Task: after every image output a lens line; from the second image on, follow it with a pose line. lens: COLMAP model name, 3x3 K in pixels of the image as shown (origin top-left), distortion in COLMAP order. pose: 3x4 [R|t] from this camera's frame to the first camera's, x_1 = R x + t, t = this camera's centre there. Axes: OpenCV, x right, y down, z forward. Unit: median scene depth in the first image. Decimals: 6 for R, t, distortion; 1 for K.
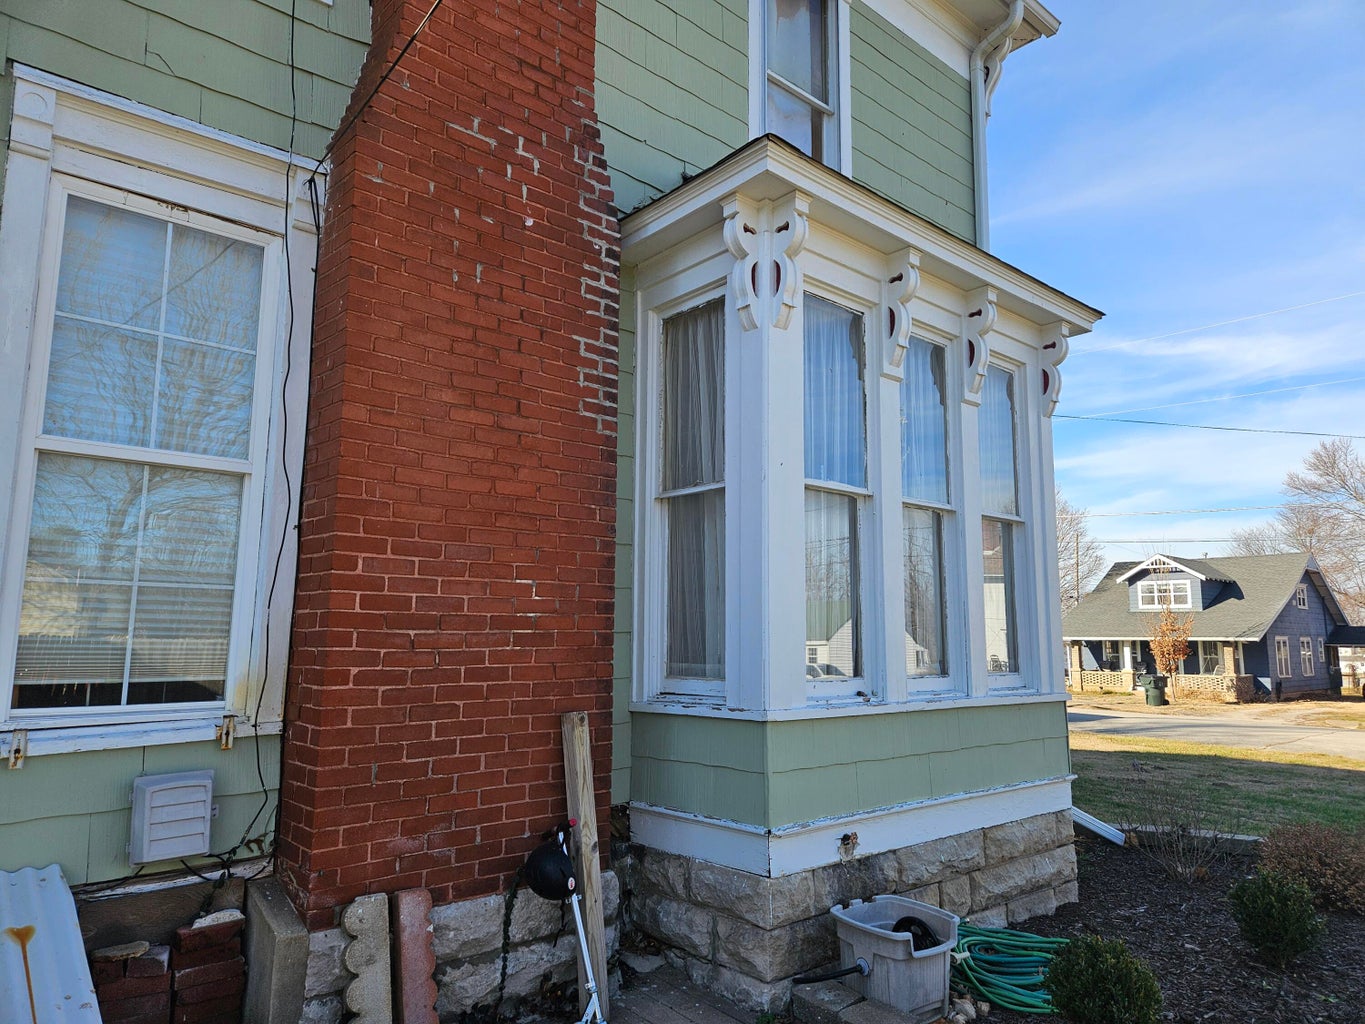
lens RADIAL K [[912.1, 0, 688.3], [0, 912.1, 503.0], [0, 0, 1]] dist [0.059073, -0.045216]
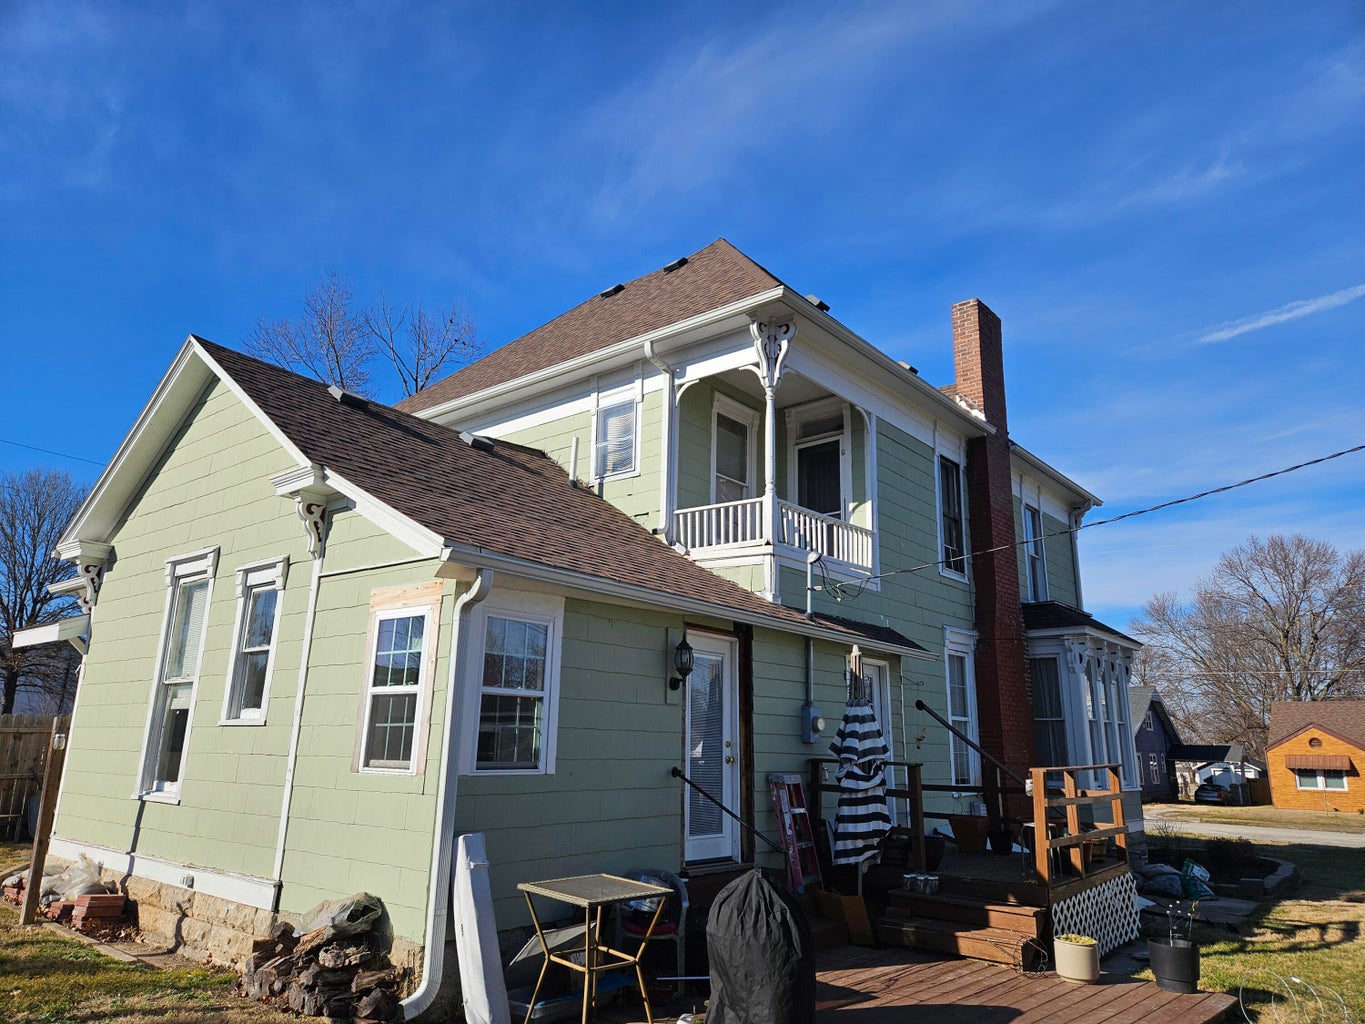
lens RADIAL K [[912.1, 0, 681.2], [0, 912.1, 504.4], [0, 0, 1]] dist [0.059073, -0.045216]
pose [[0.989314, 0.045876, 0.138393, -1.035105], [-0.030714, 0.993482, -0.109775, -0.218669], [-0.142527, 0.104351, 0.984275, -1.224452]]
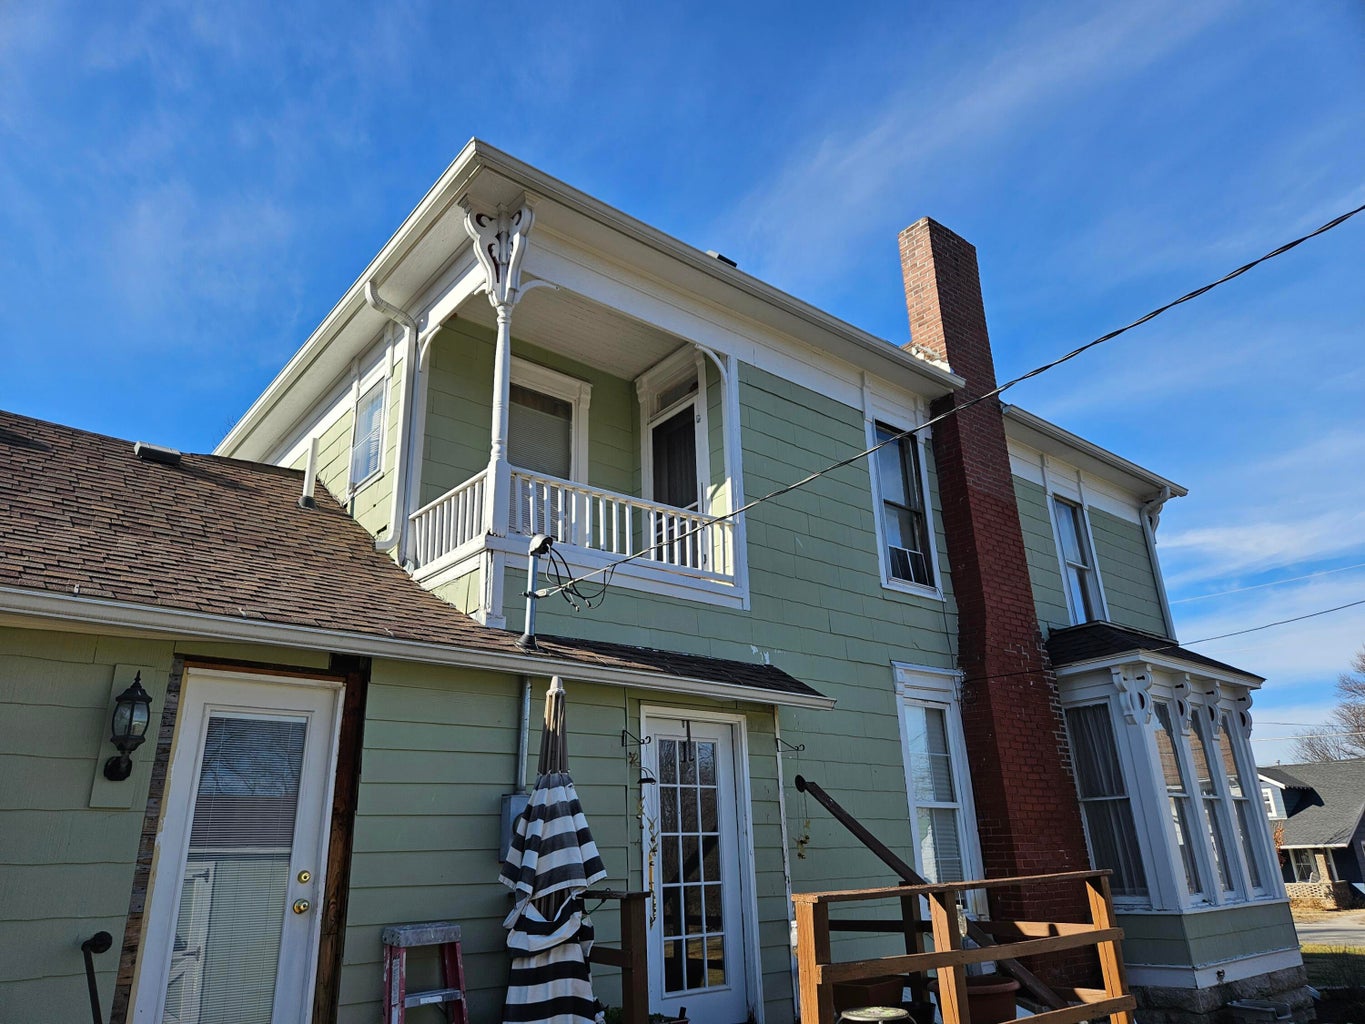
lens RADIAL K [[912.1, 0, 678.6], [0, 912.1, 516.6], [0, 0, 1]] dist [0.059073, -0.045216]
pose [[0.998344, -0.052696, -0.023090, -0.531102], [0.046560, 0.975772, -0.213779, -0.142032], [0.033796, 0.212350, 0.976609, -0.740401]]
